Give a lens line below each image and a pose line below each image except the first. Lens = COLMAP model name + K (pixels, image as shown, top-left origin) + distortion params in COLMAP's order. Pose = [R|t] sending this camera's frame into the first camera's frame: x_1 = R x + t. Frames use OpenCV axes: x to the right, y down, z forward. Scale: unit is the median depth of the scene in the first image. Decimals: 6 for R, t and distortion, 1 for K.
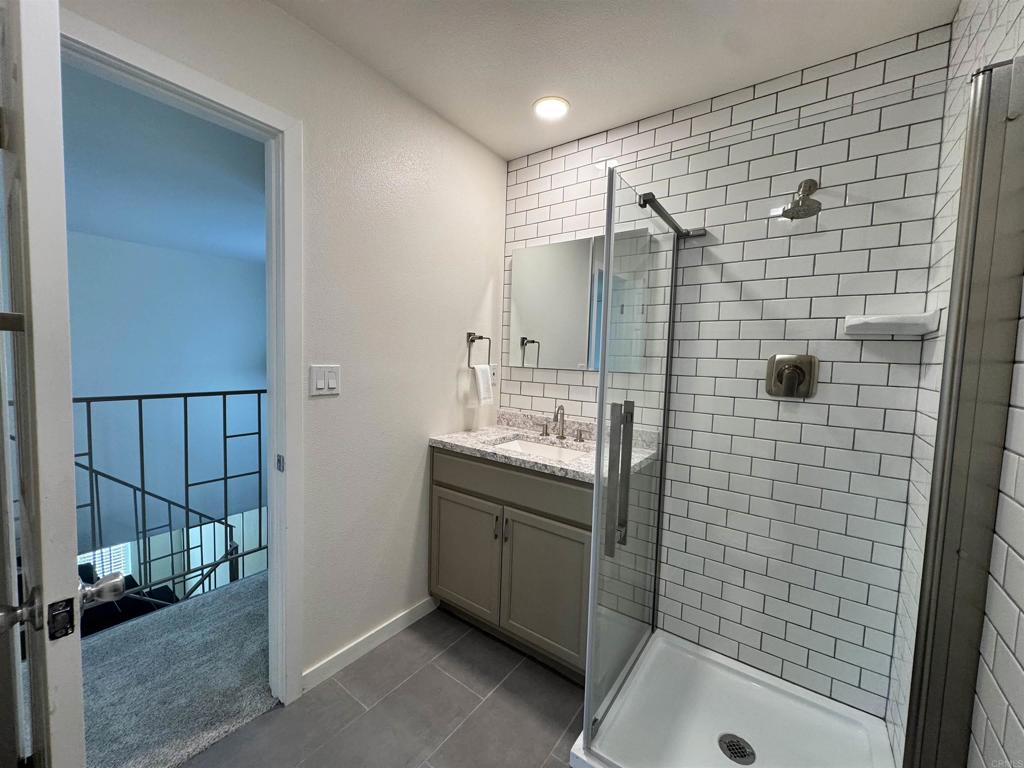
lens RADIAL K [[407.8, 0, 507.1], [0, 407.8, 382.9], [0, 0, 1]] dist [-0.001712, -0.000069]
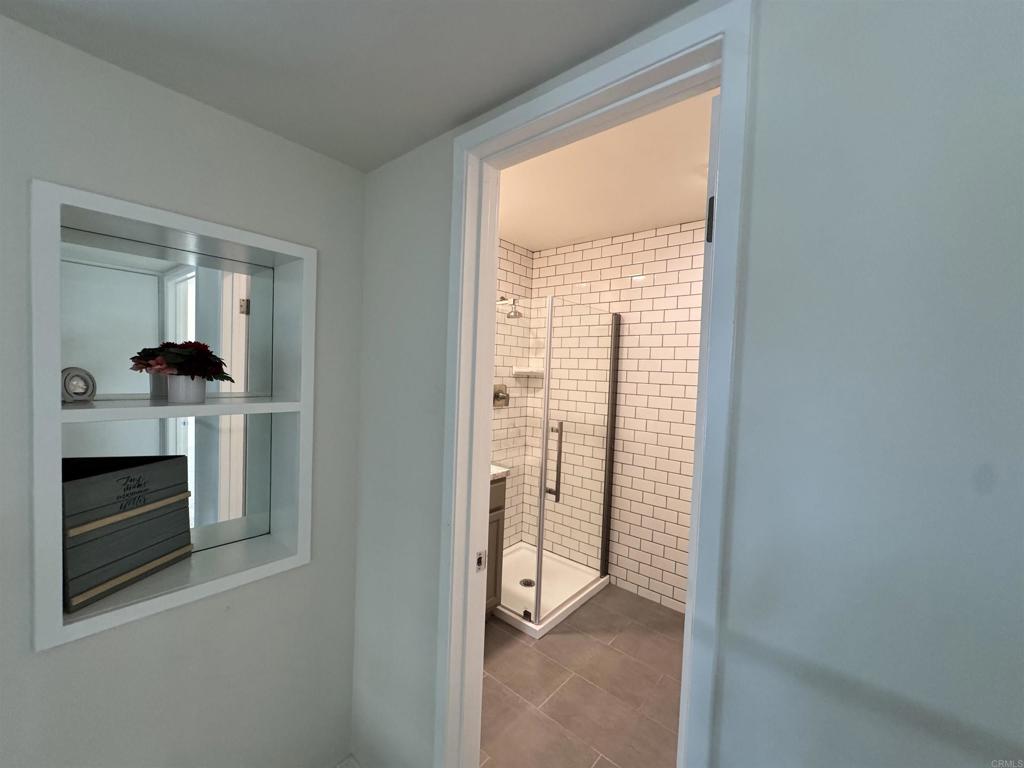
lens RADIAL K [[406.5, 0, 511.0], [0, 406.5, 385.1], [0, 0, 1]] dist [-0.002572, 0.000392]
pose [[0.071377, -0.063829, 0.995405, -1.163962], [0.033868, 0.997530, 0.061537, -0.174825], [-0.996874, 0.029320, 0.073363, 0.761546]]
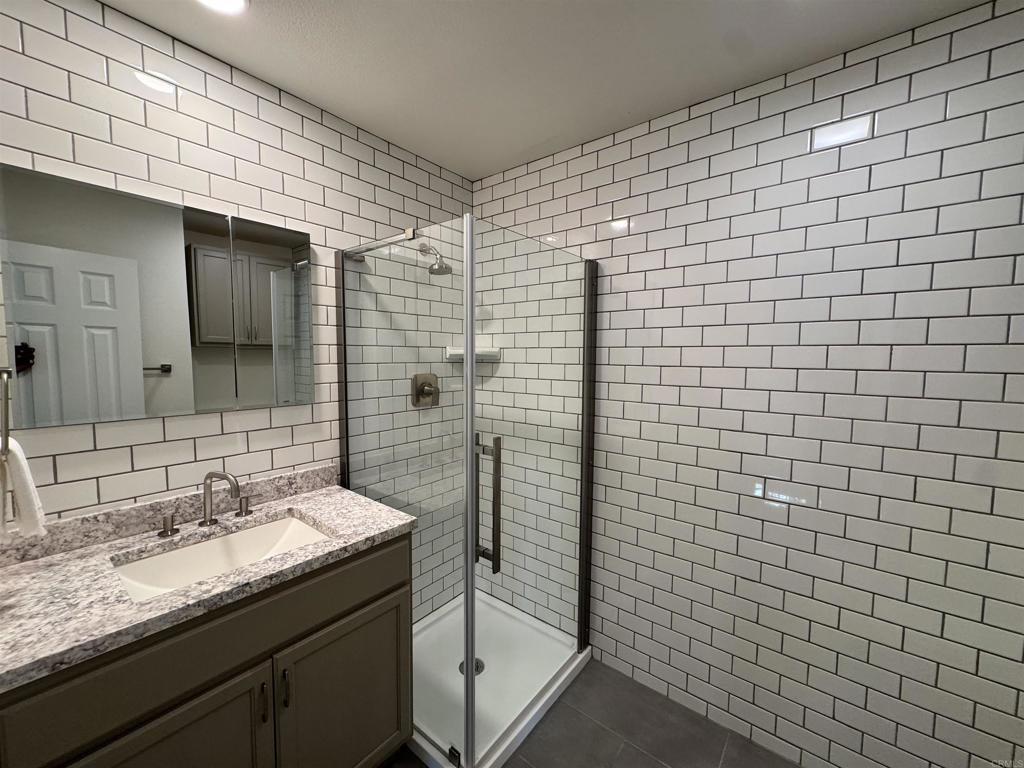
lens RADIAL K [[406.5, 0, 511.0], [0, 406.5, 385.1], [0, 0, 1]] dist [-0.002572, 0.000392]
pose [[0.037148, -0.101218, 0.994170, -0.574840], [0.064301, 0.993038, 0.098700, -0.138260], [-0.997239, 0.060260, 0.043398, 0.630457]]
